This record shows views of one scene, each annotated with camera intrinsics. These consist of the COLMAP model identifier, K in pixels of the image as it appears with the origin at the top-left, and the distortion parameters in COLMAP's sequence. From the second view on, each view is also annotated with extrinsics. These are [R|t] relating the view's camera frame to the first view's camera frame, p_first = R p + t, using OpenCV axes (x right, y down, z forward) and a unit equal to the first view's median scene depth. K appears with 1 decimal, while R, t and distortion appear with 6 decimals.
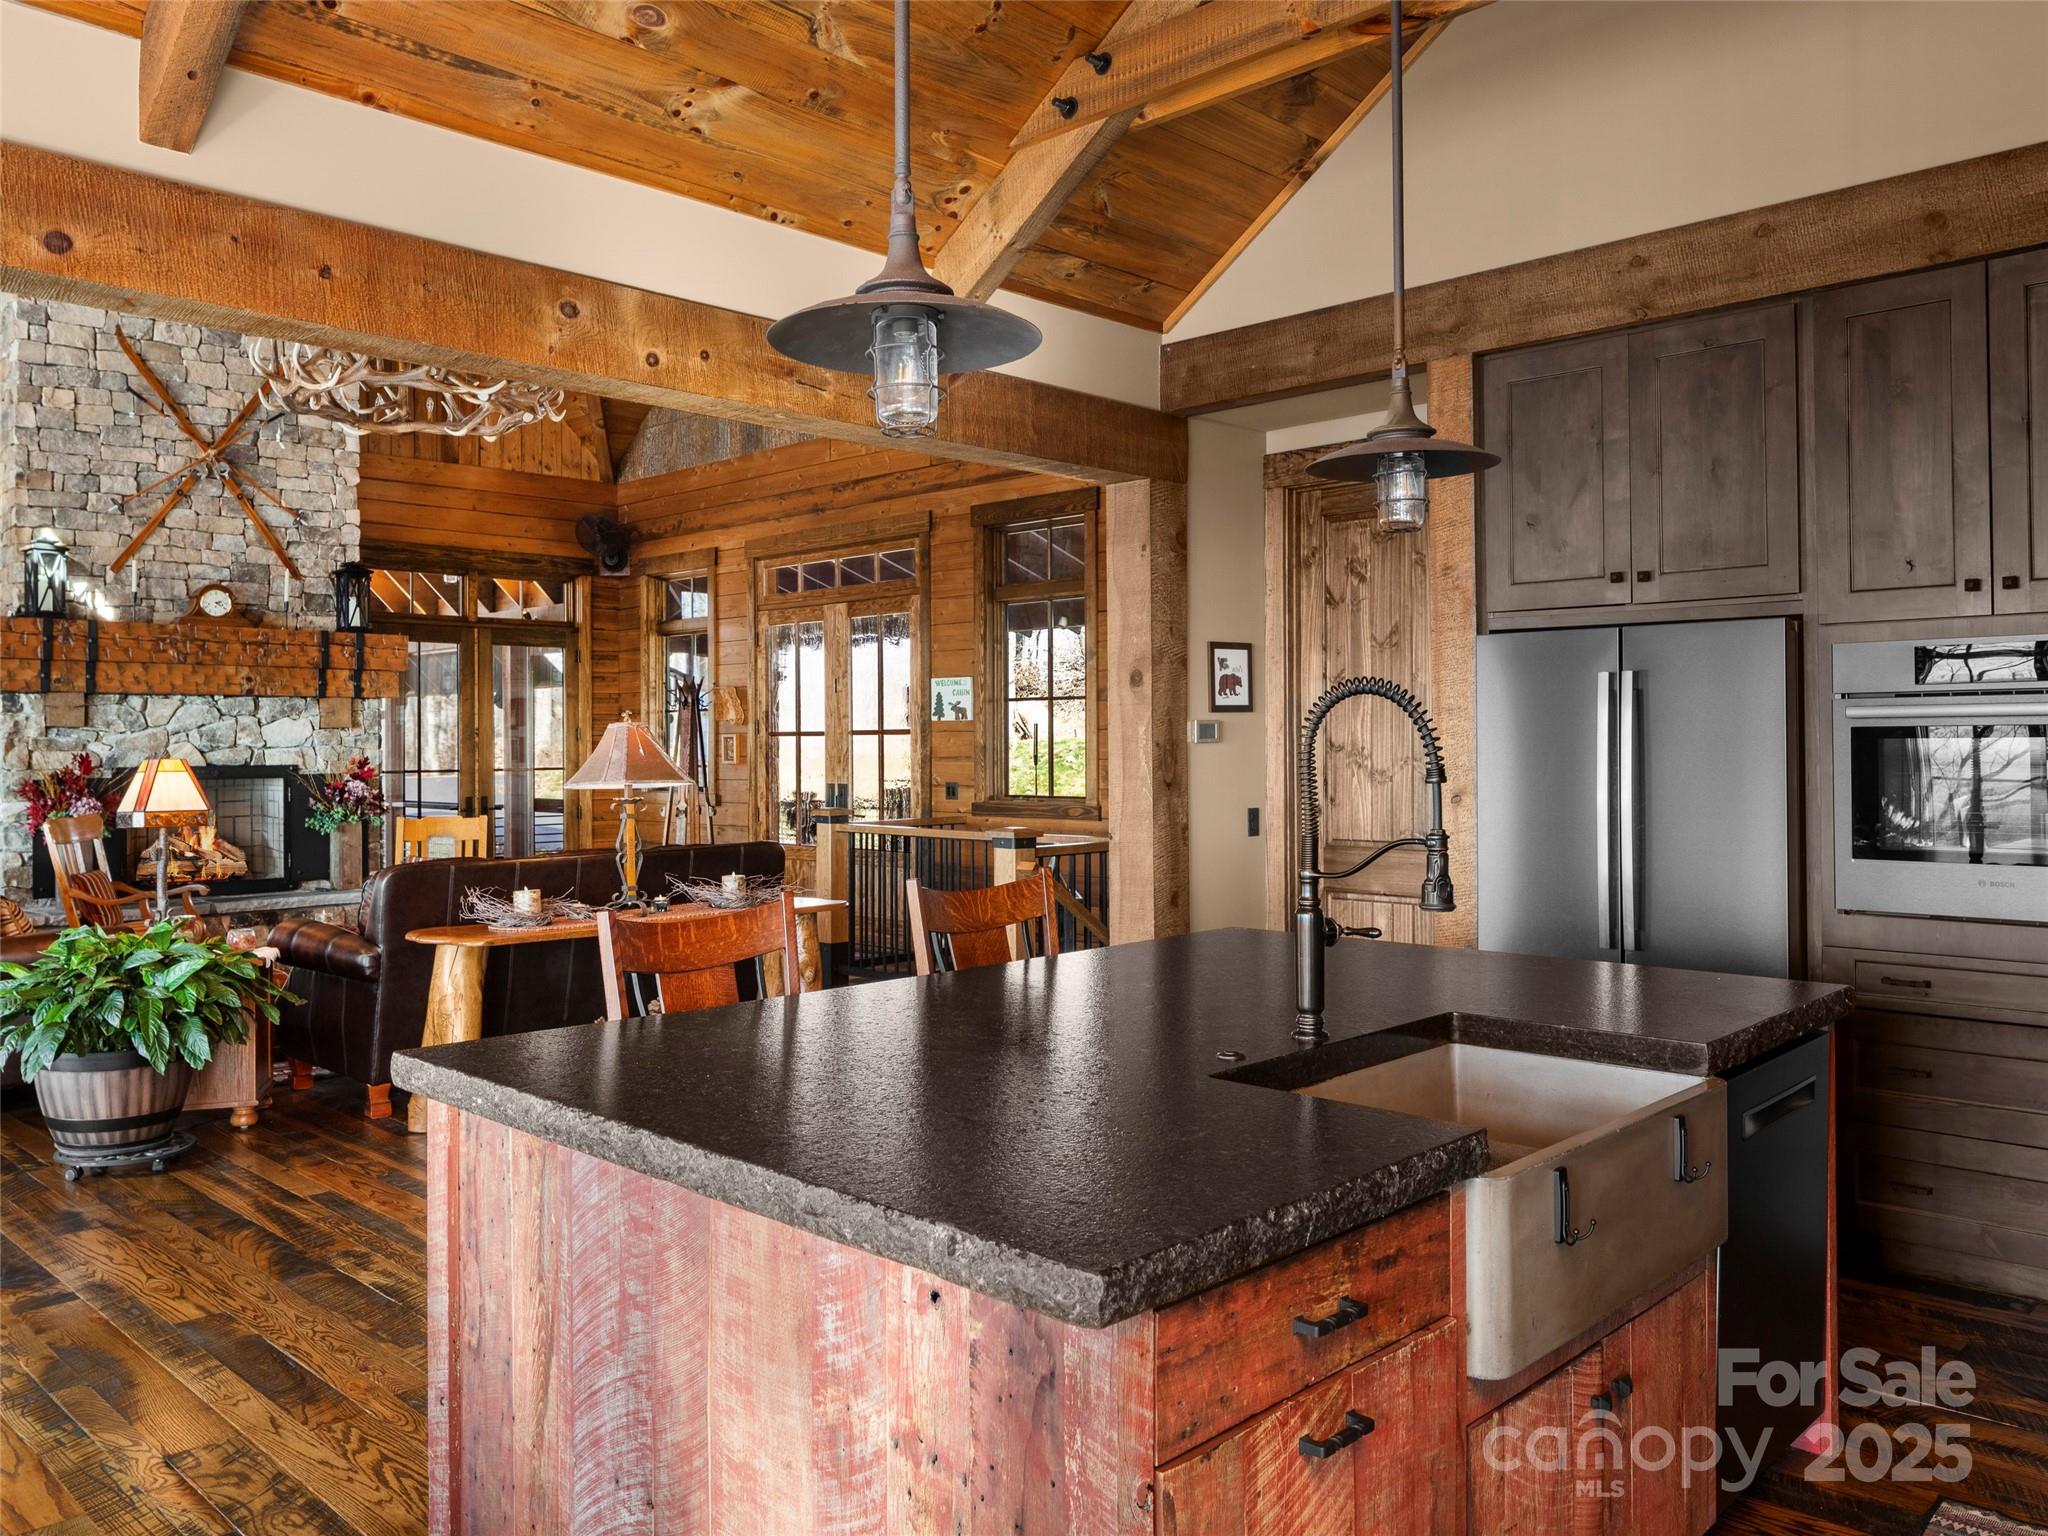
lens RADIAL K [[1574.1, 0, 1024.0], [0, 1574.1, 768.0], [0, 0, 1]] dist [-0.002747, -0.004219]
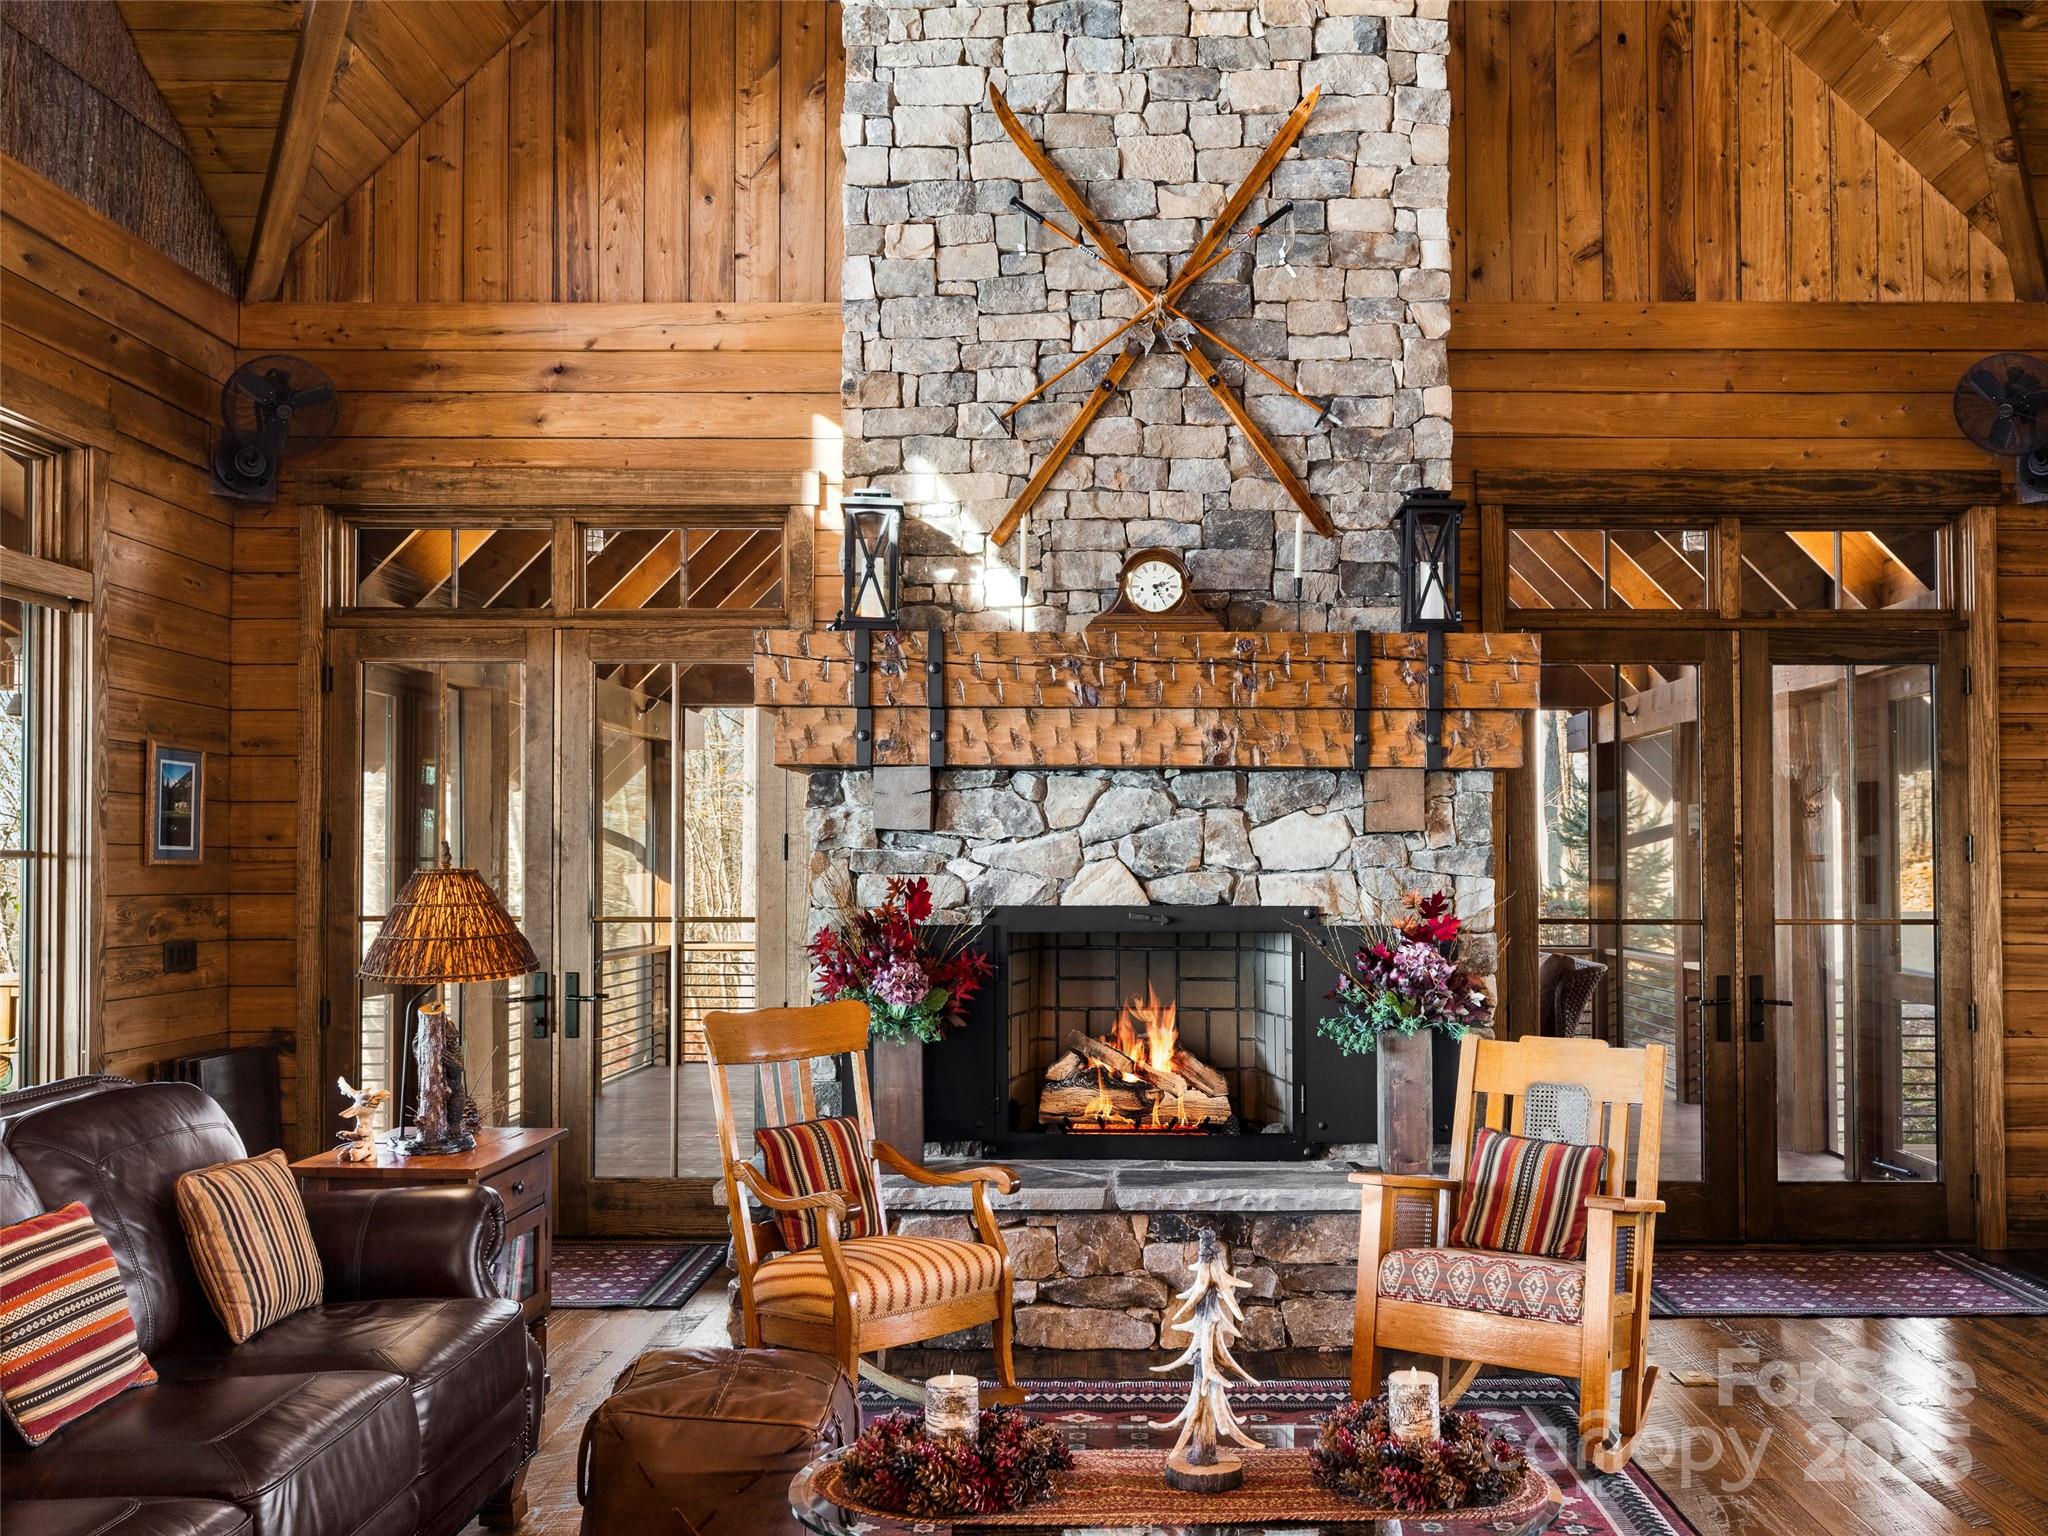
lens RADIAL K [[1810.2, 0, 1026.6], [0, 1810.2, 799.2], [0, 0, 1]] dist [-0.008570, -0.010927]
pose [[0.692941, -0.023061, -0.720626, -0.118310], [-0.019096, 0.998551, -0.050317, -0.005683], [0.720742, 0.048627, 0.691496, 0.550643]]
